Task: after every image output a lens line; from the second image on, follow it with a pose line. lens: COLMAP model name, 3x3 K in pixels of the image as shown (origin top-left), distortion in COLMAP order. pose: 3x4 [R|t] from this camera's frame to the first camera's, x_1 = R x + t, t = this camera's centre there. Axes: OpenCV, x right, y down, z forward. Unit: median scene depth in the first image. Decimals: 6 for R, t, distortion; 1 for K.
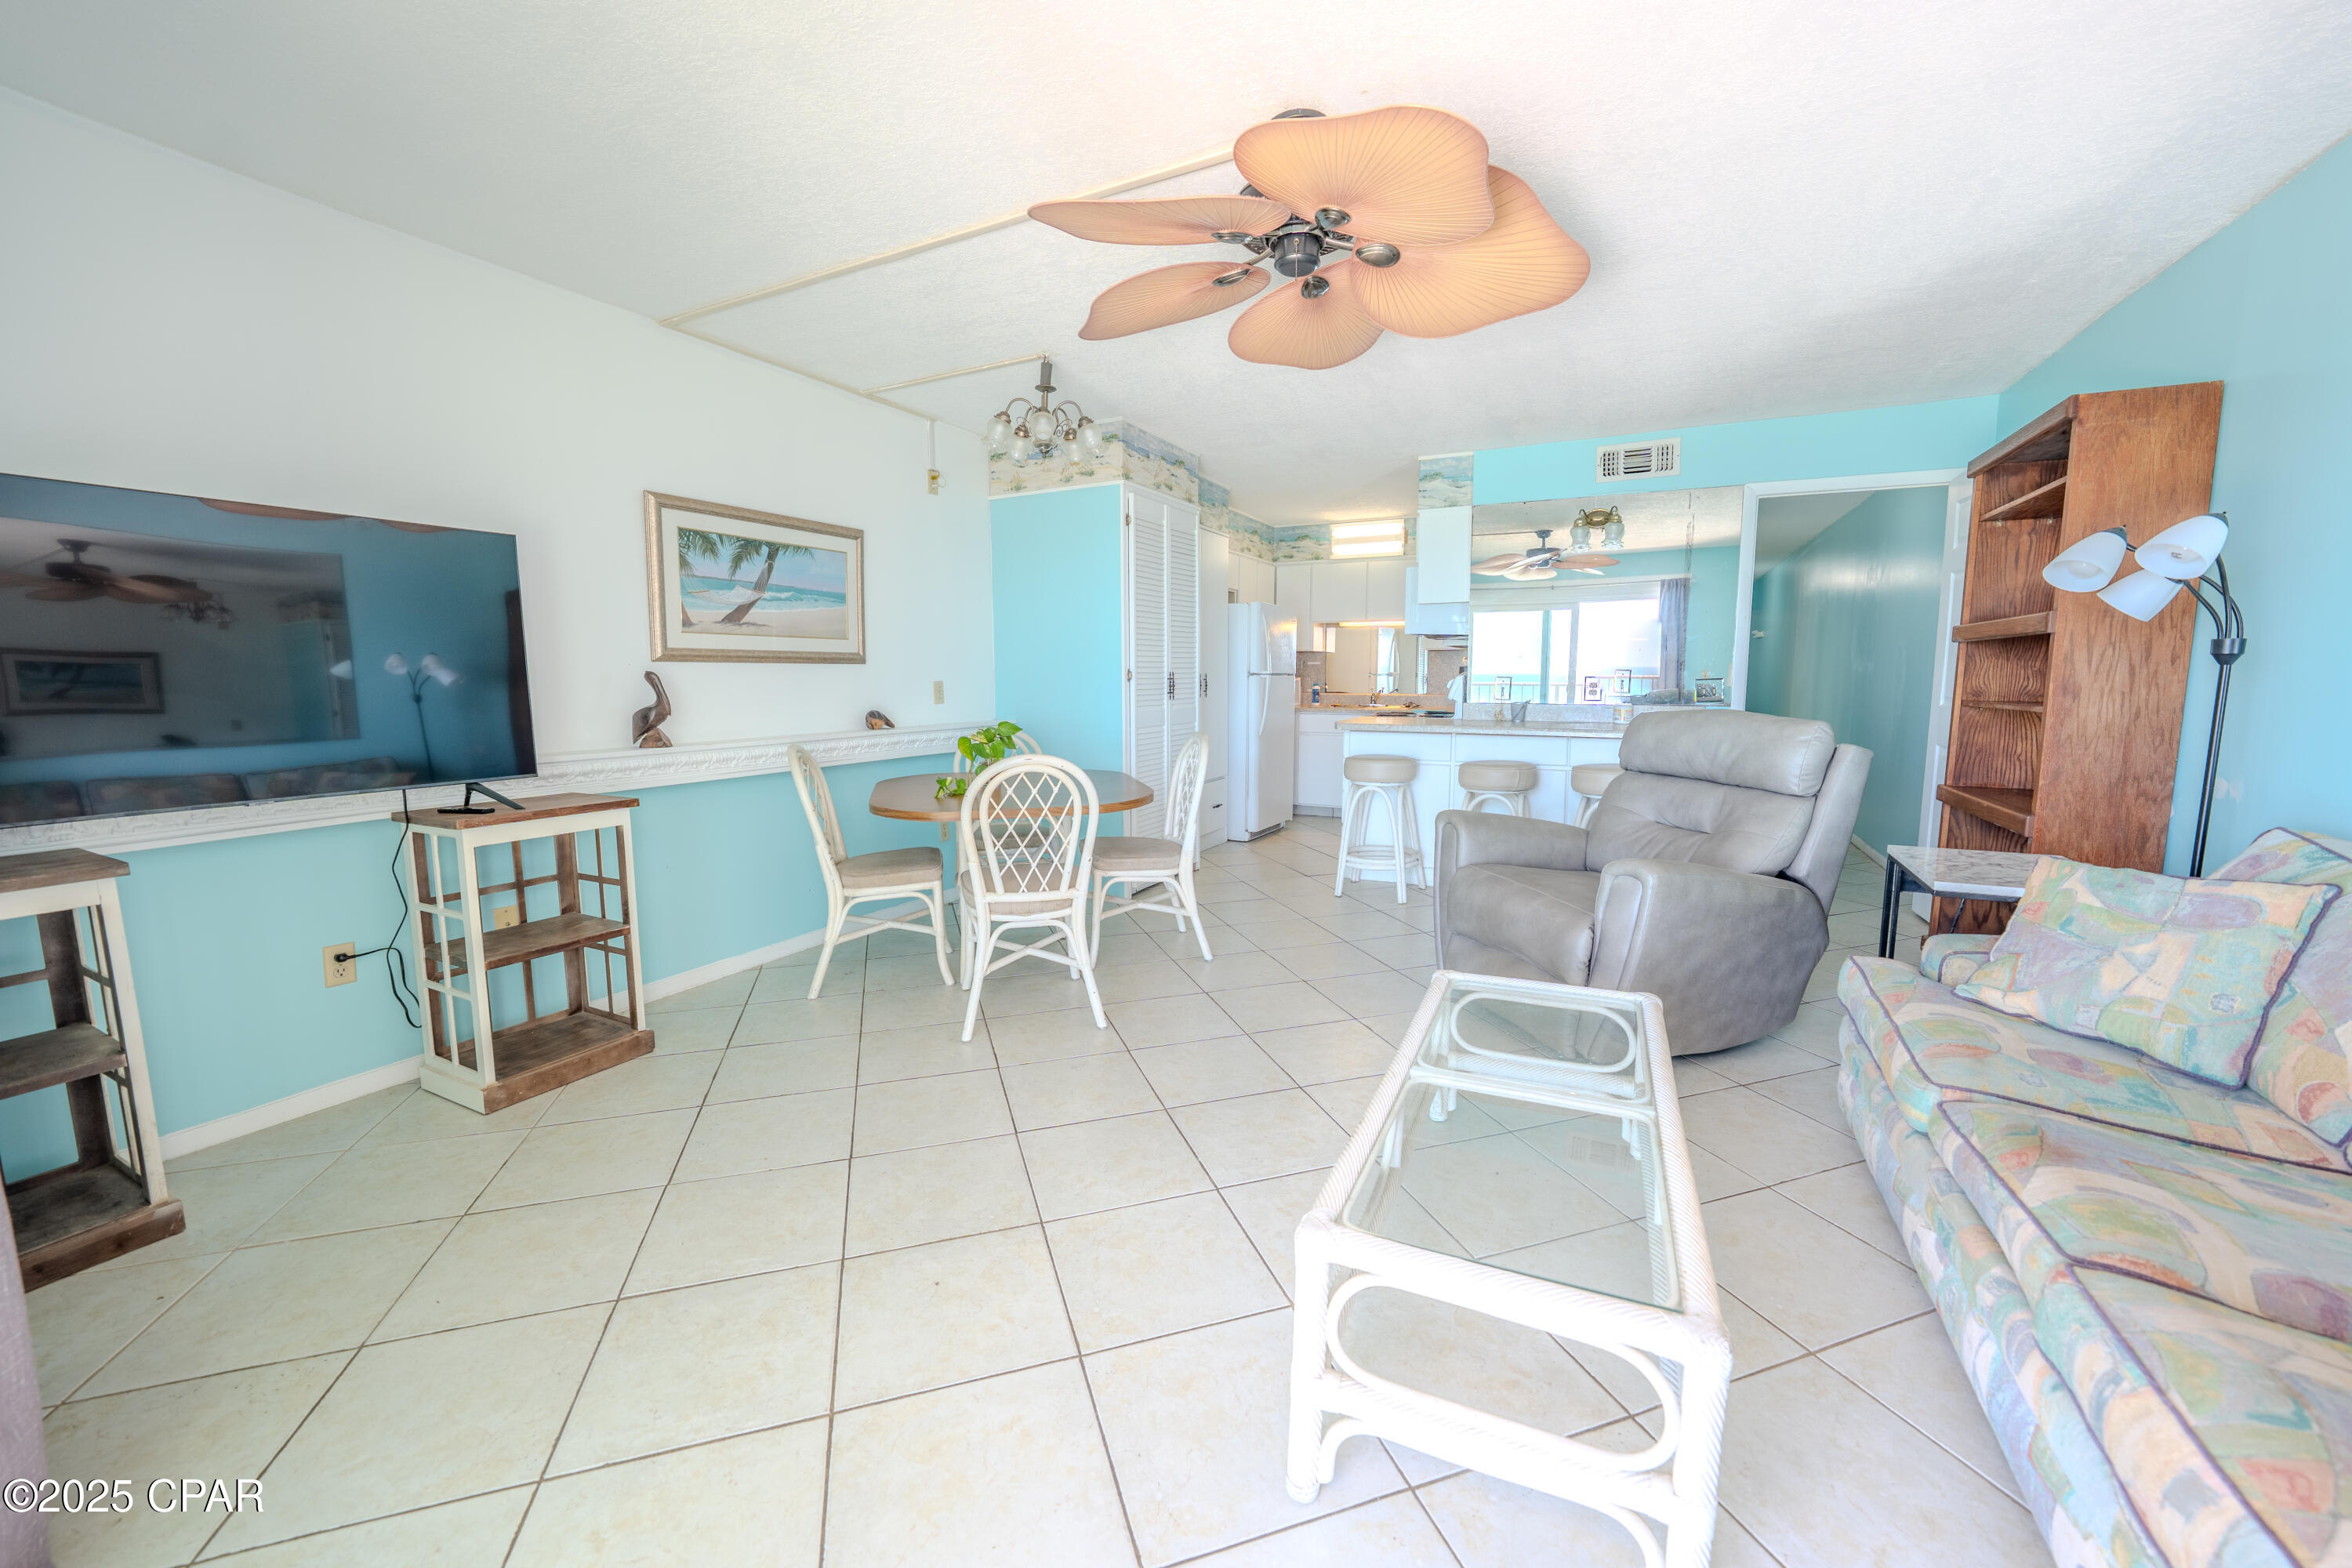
lens RADIAL K [[816.7, 0, 1186.7], [0, 816.7, 764.6], [0, 0, 1]] dist [-0.019294, 0.004235]
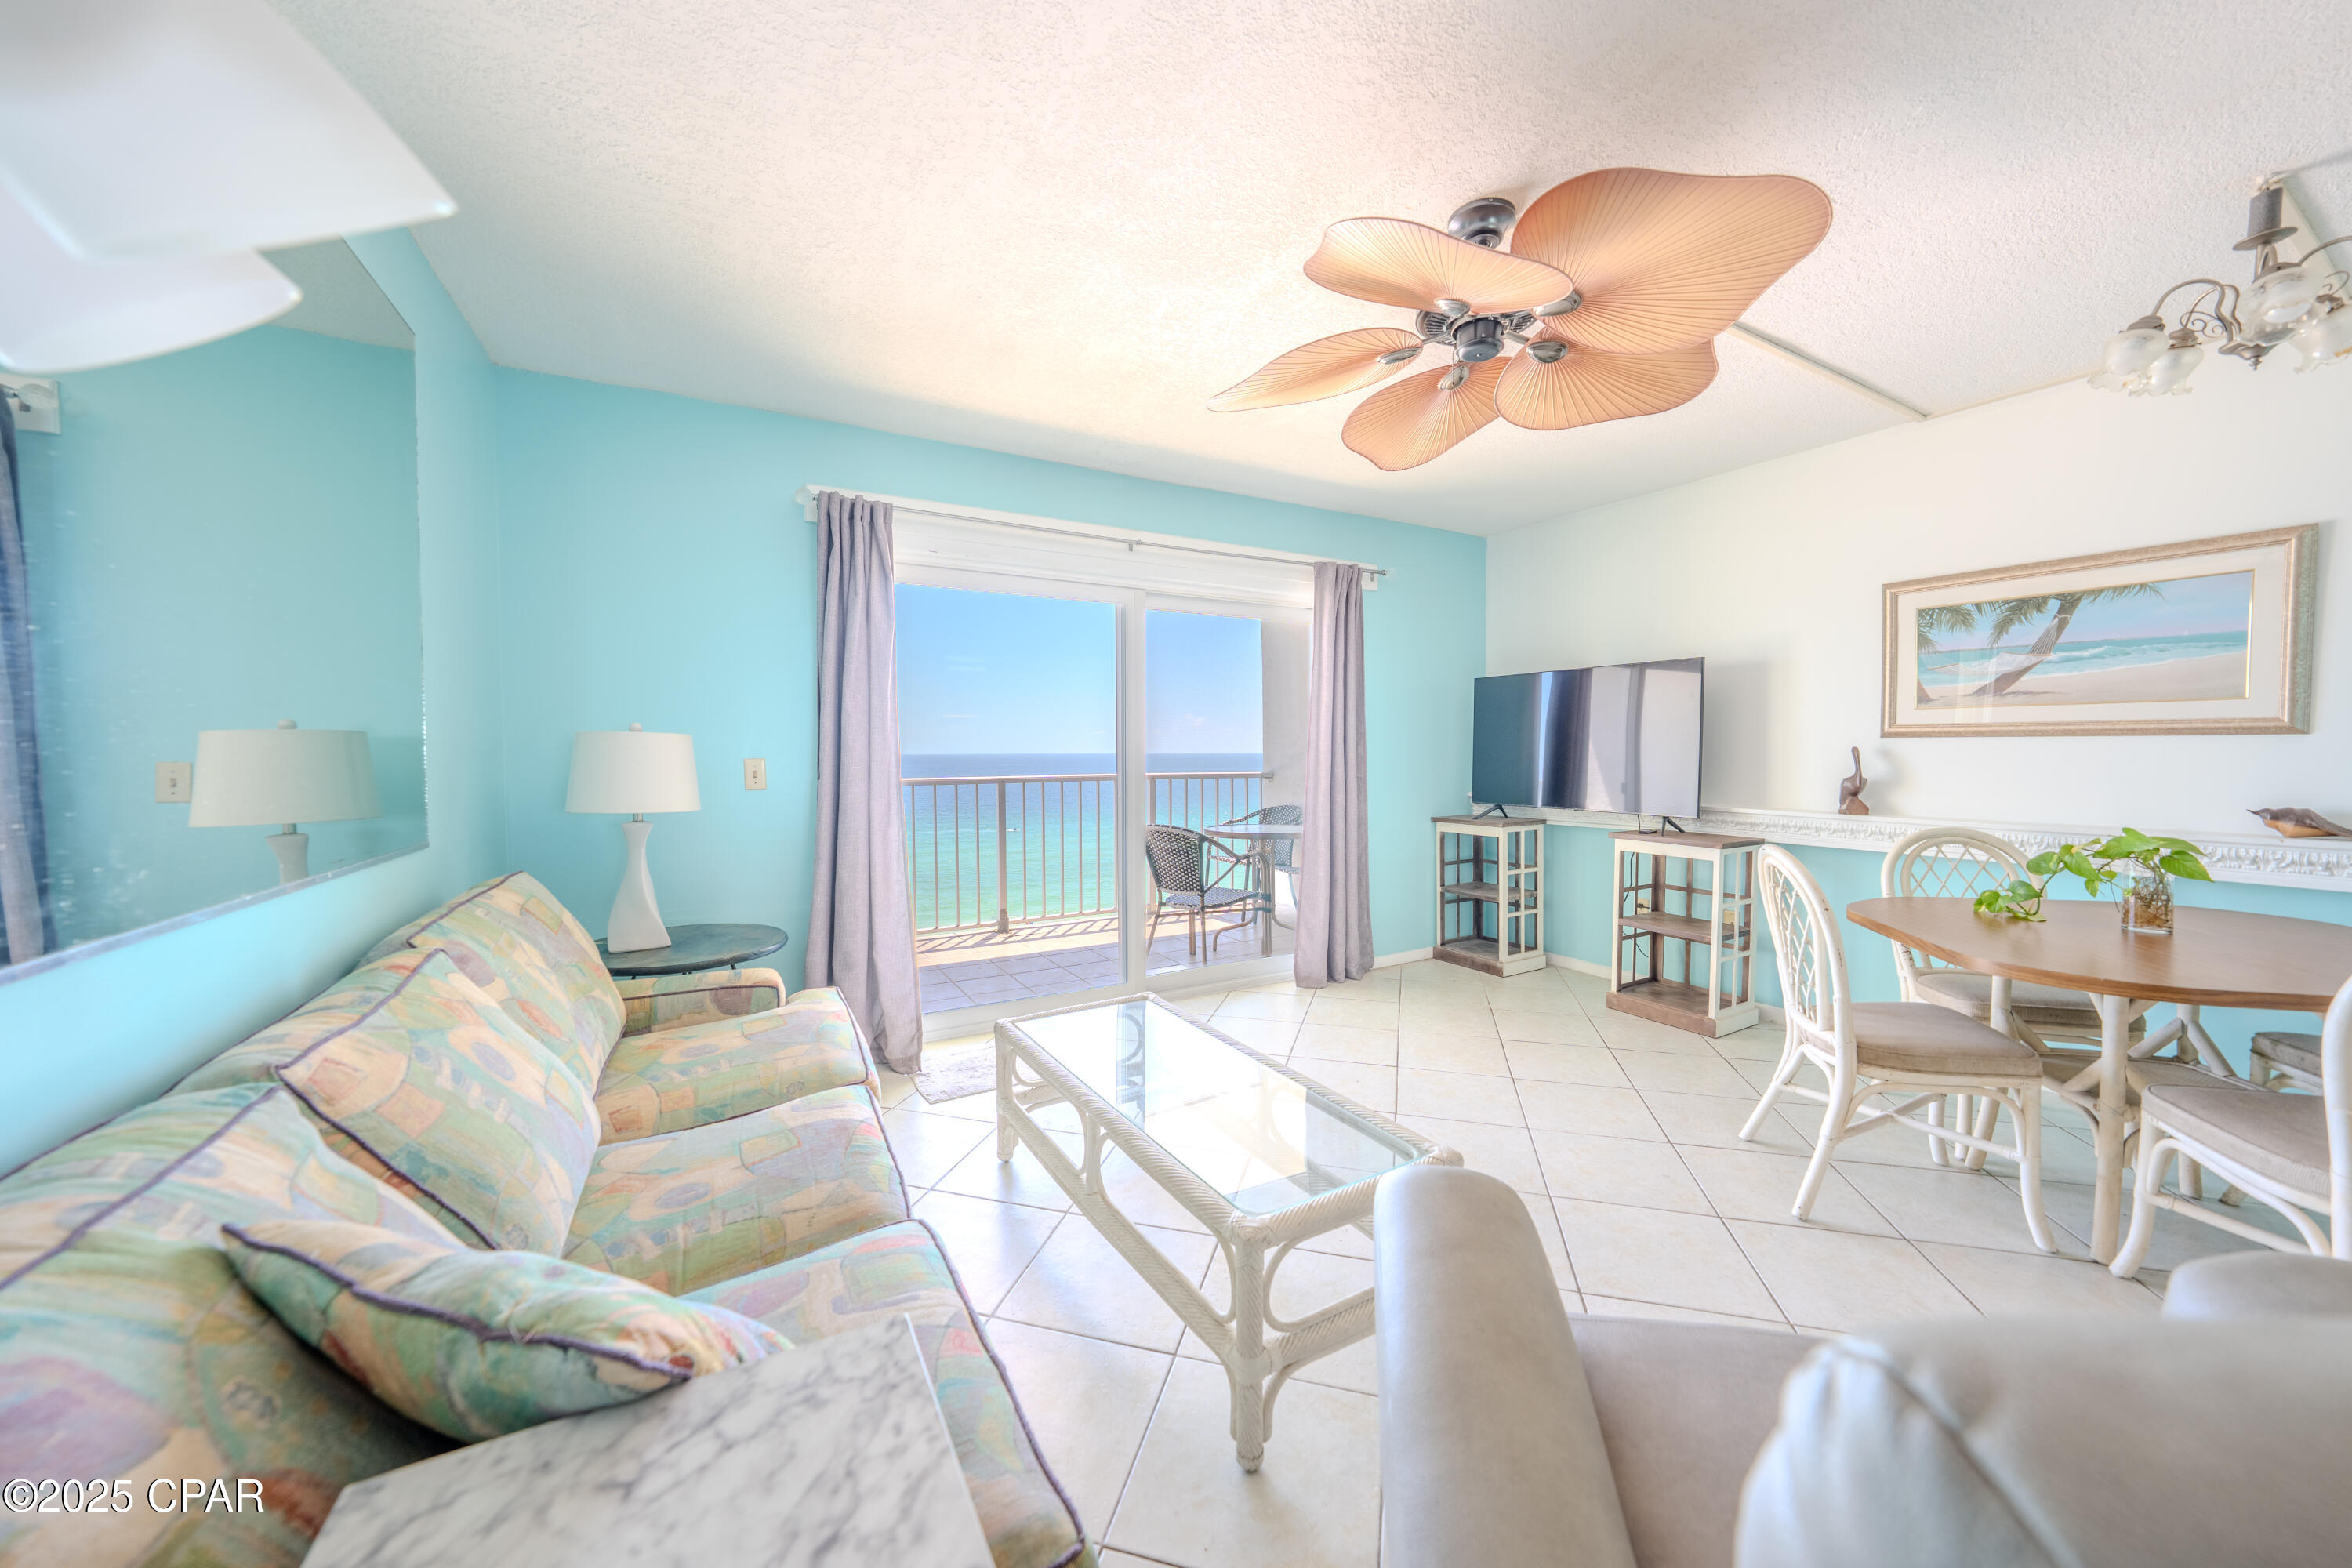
lens RADIAL K [[816.7, 0, 1184.3], [0, 816.7, 776.9], [0, 0, 1]] dist [-0.019294, 0.004235]
pose [[-0.559431, 0.036165, -0.828088, 0.718790], [-0.089630, 0.990550, 0.103811, -0.093515], [0.824017, 0.132297, -0.550903, 0.759070]]
